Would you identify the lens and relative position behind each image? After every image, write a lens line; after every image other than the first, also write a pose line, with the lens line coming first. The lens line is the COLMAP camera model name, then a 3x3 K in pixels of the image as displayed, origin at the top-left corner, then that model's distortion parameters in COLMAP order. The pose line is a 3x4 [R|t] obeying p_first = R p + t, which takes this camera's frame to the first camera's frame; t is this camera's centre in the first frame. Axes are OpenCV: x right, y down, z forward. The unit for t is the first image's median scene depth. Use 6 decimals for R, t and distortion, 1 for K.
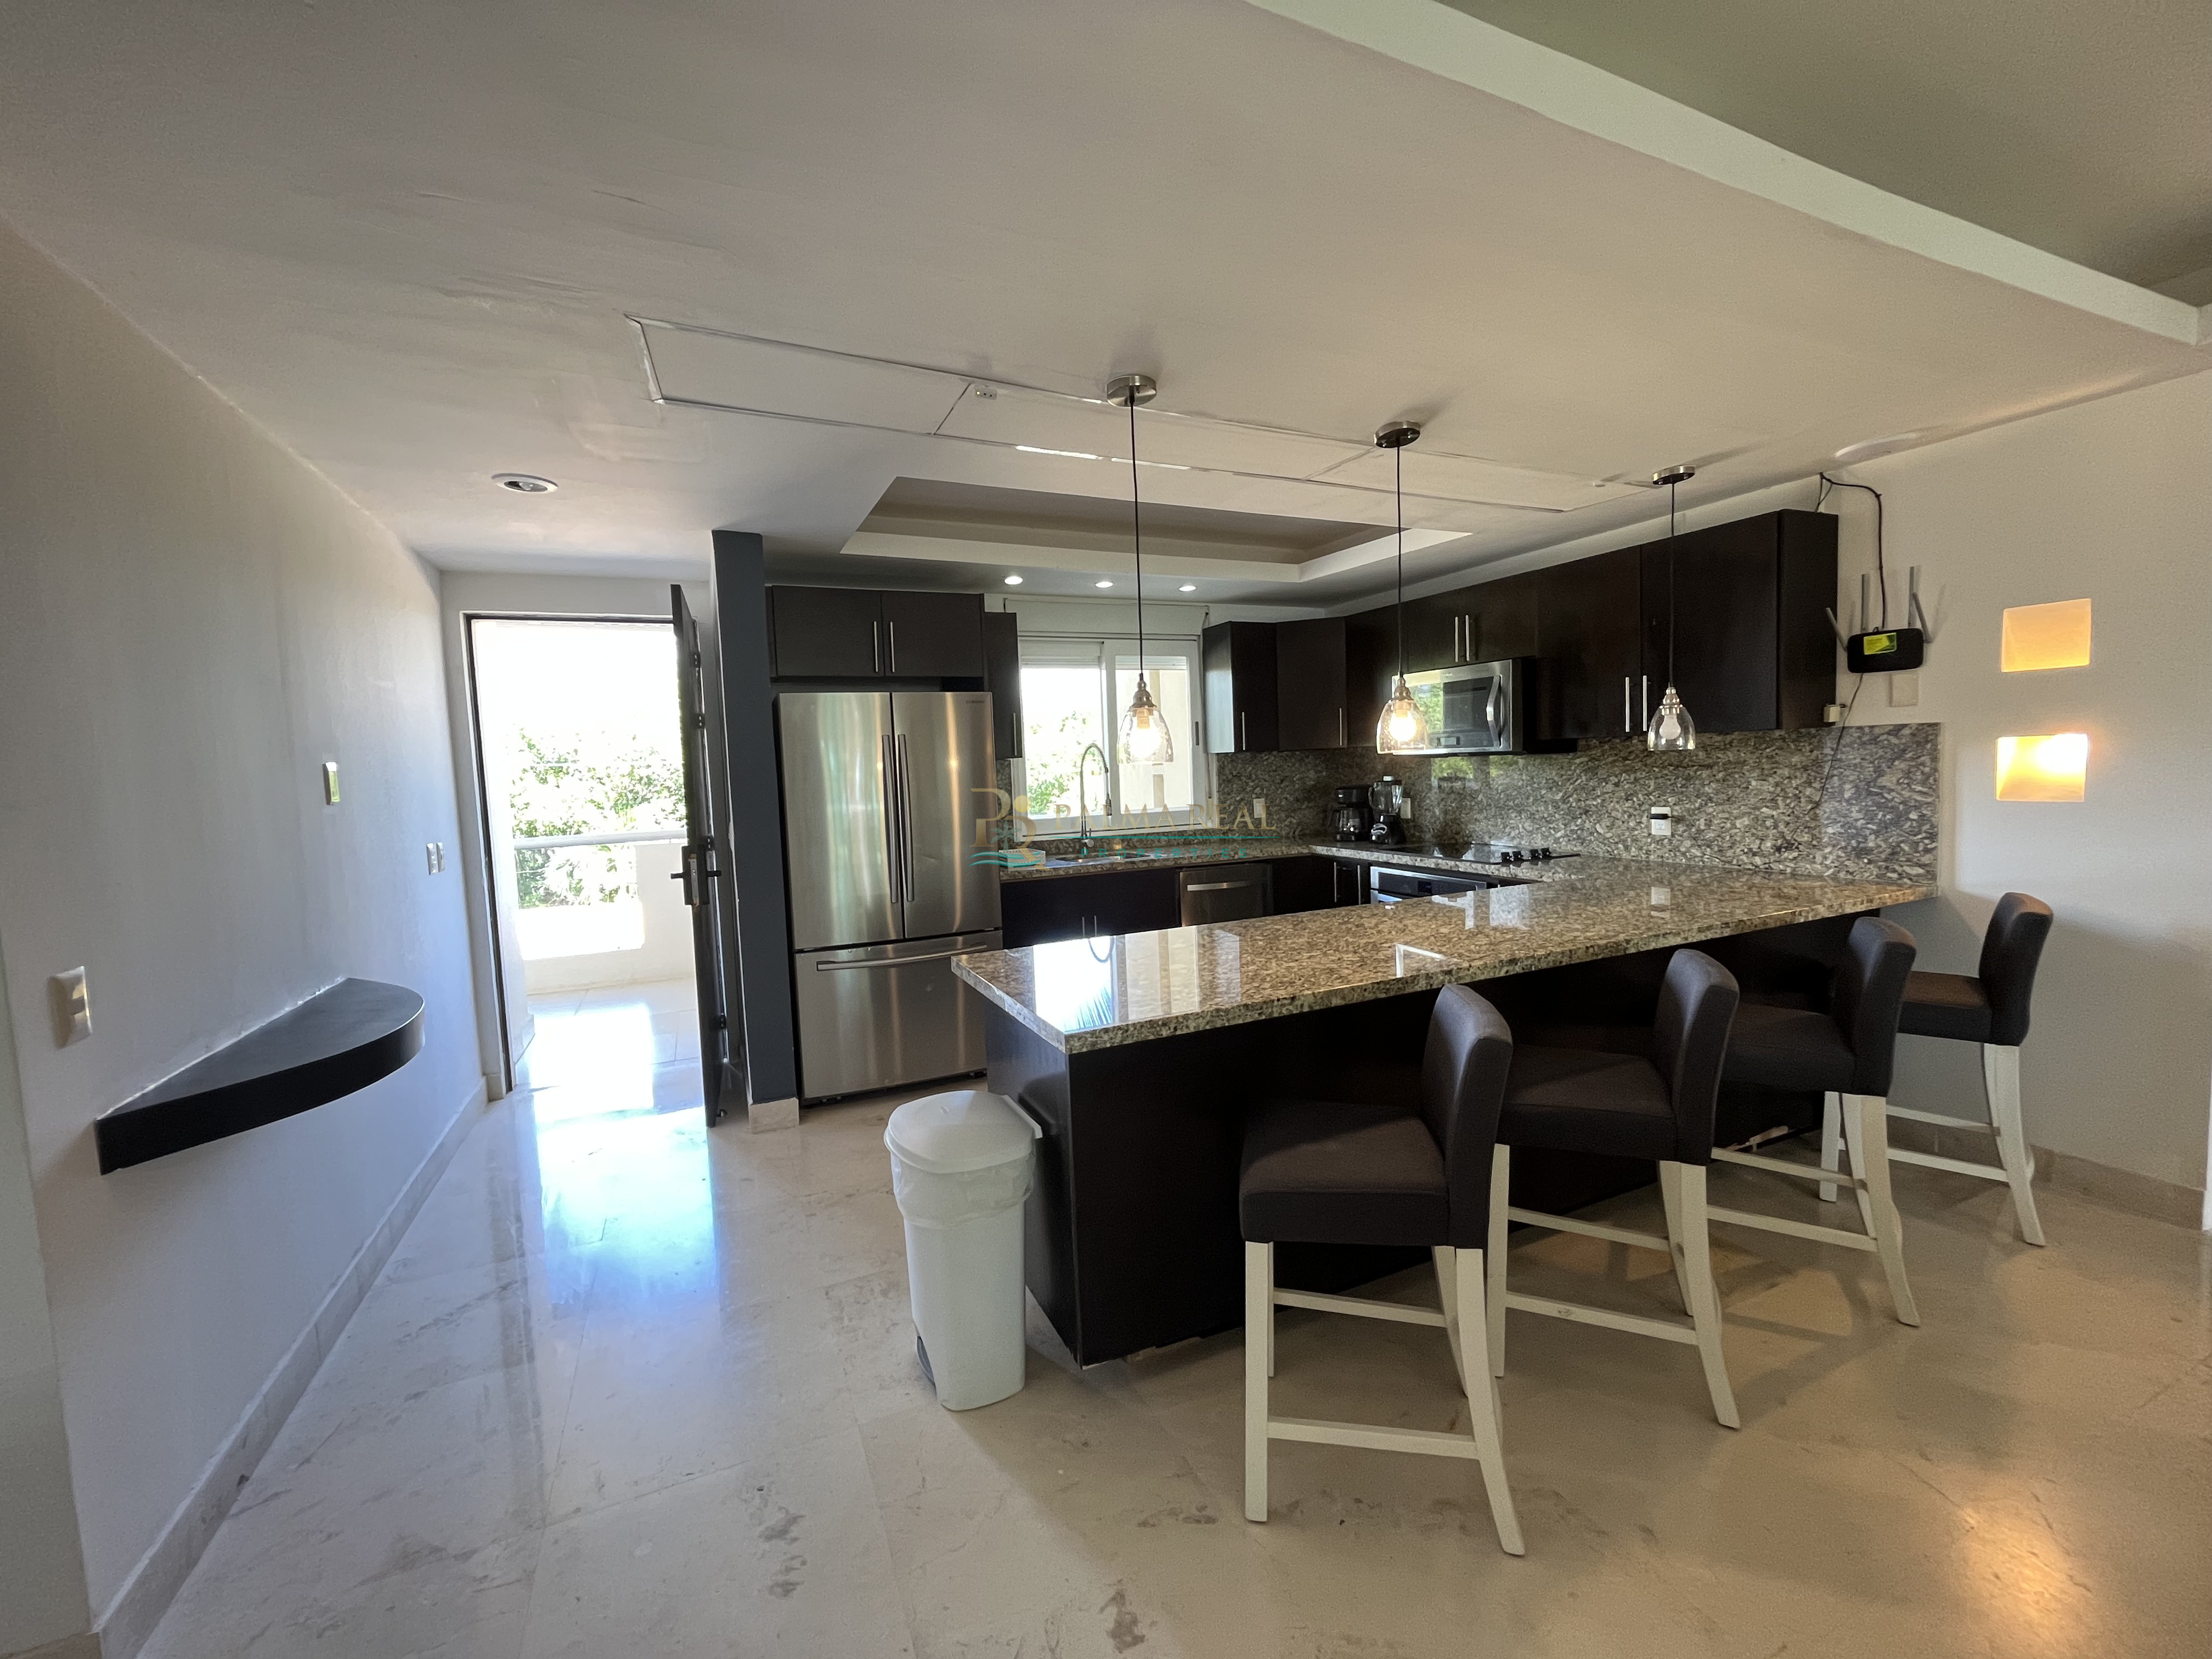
lens RADIAL K [[905.0, 0, 1108.2], [0, 905.0, 821.7], [0, 0, 1]] dist [-0.002590, 0.000073]
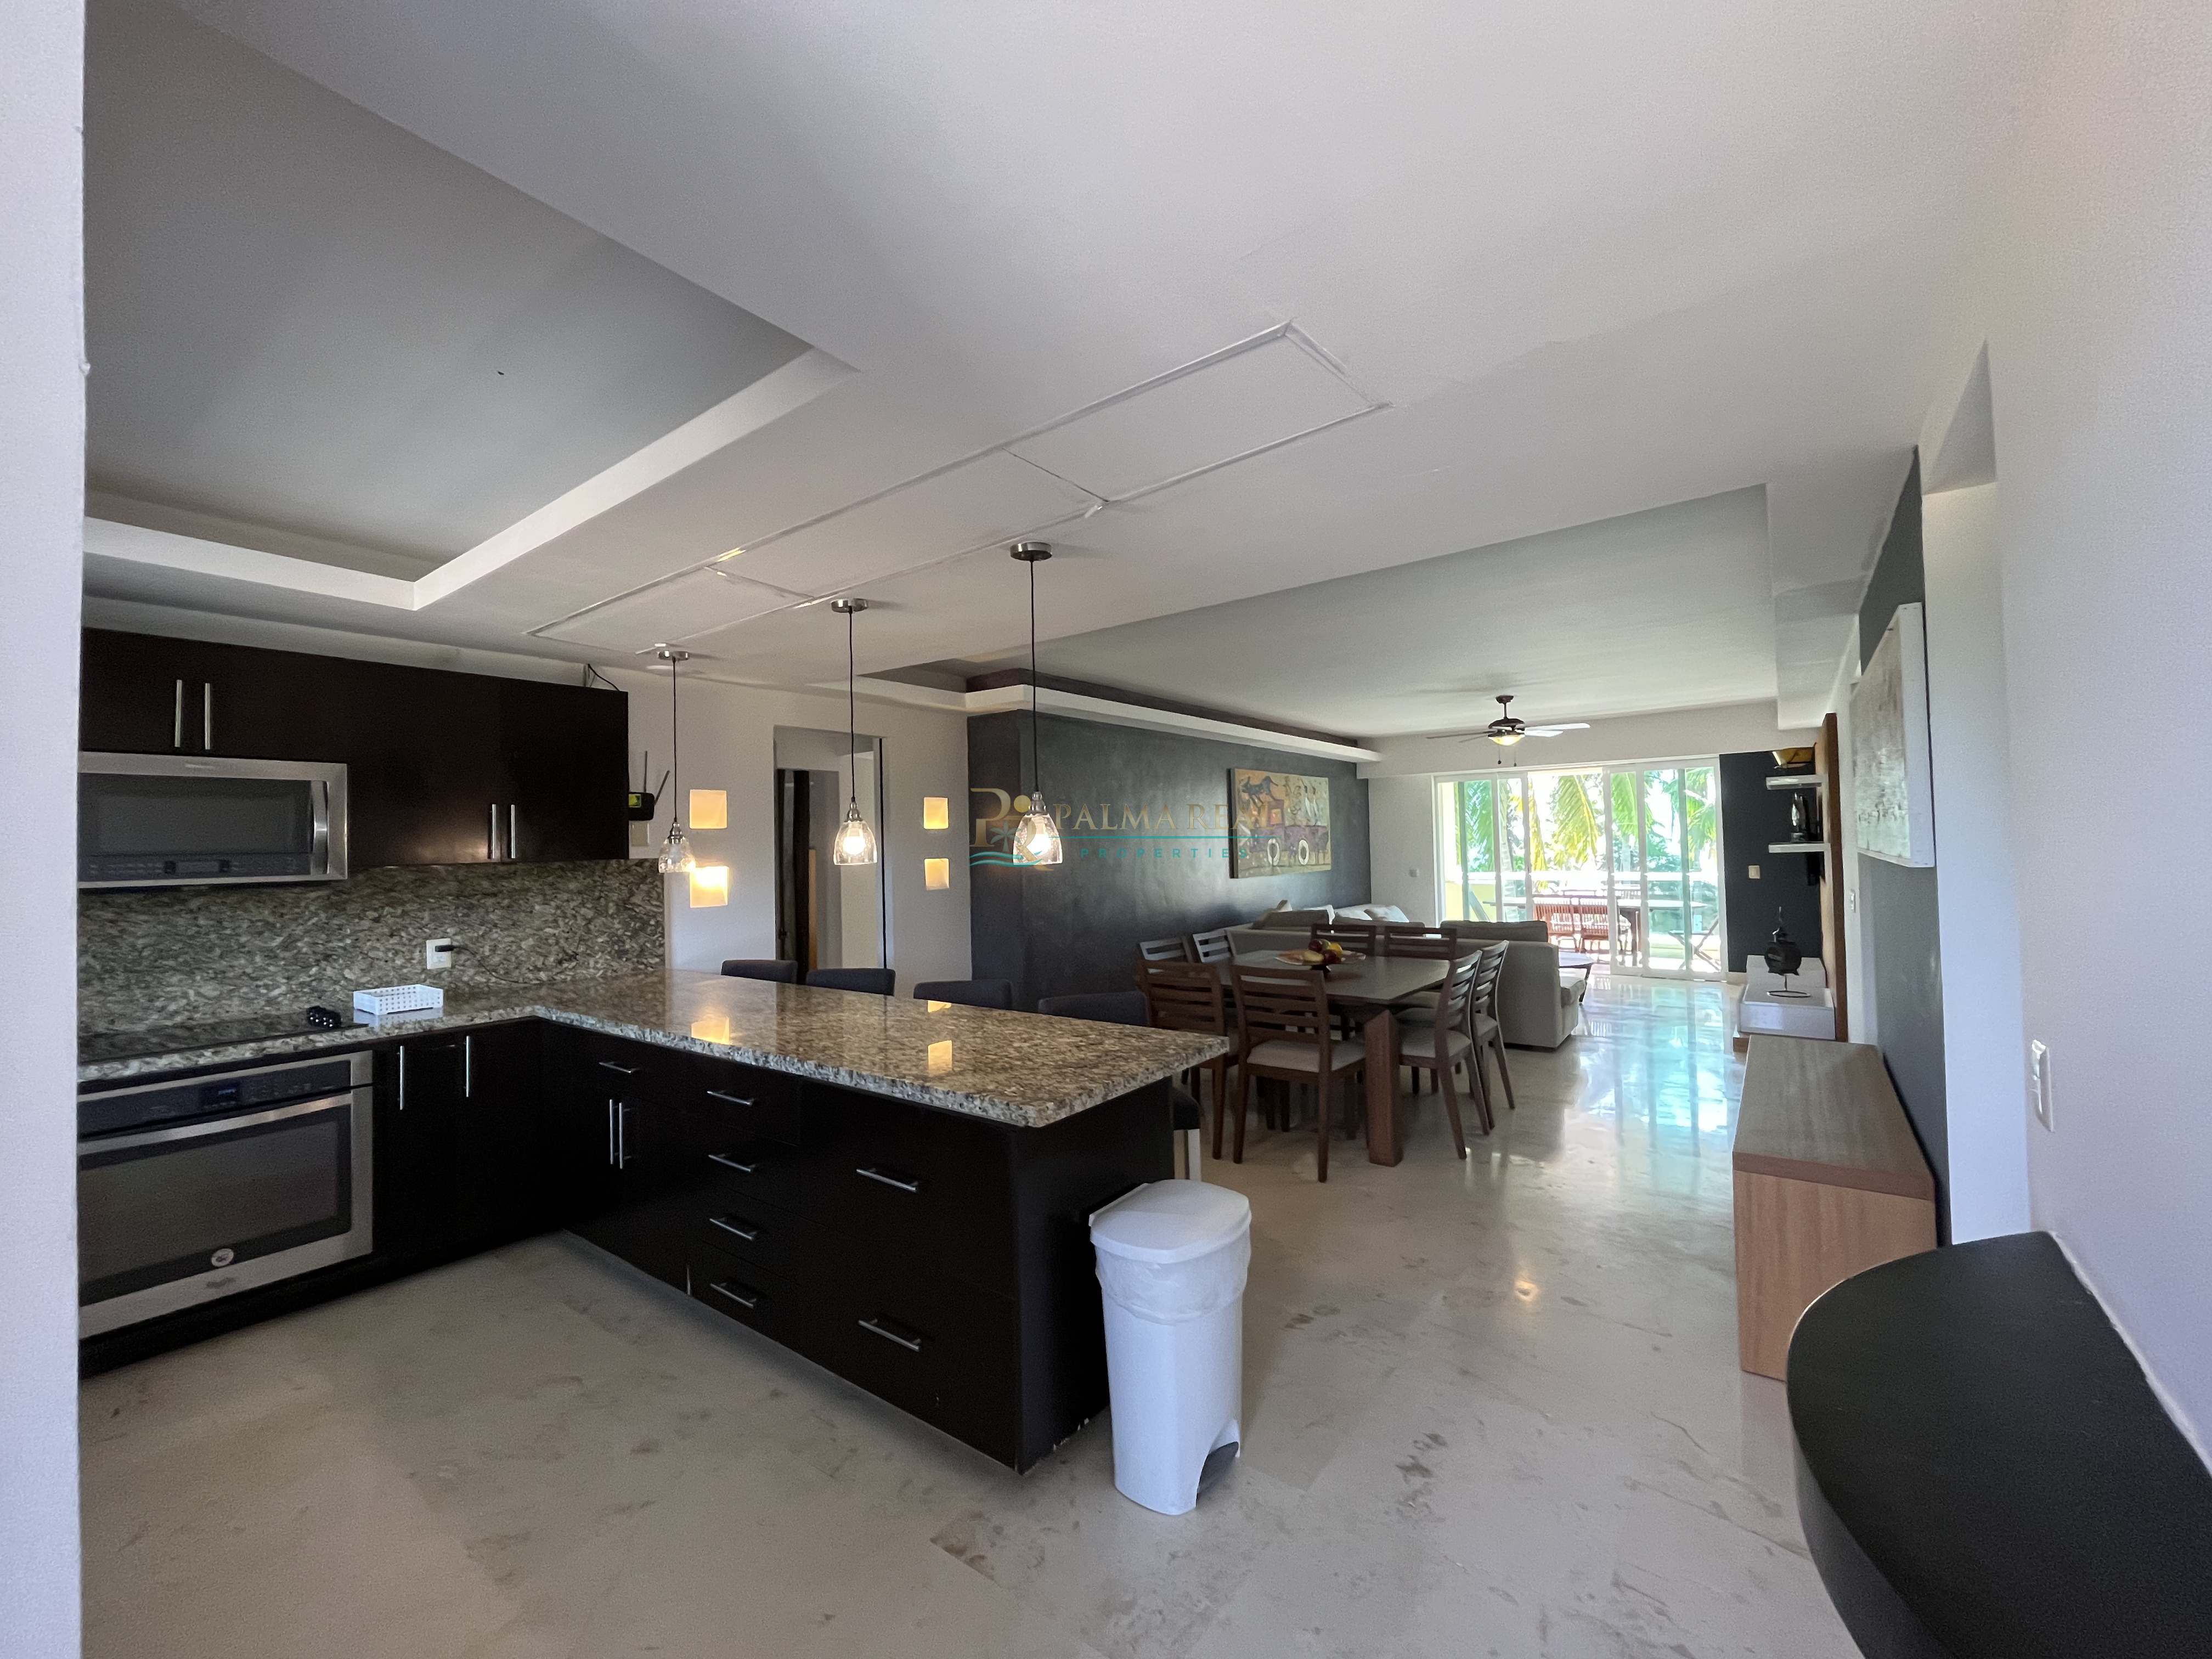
lens RADIAL K [[905.0, 0, 1097.8], [0, 905.0, 831.7], [0, 0, 1]] dist [-0.002590, 0.000073]
pose [[-0.467592, 0.064588, 0.881582, -0.630836], [0.101955, 0.994612, -0.018792, -0.044515], [-0.878045, 0.081095, -0.471657, 0.920197]]
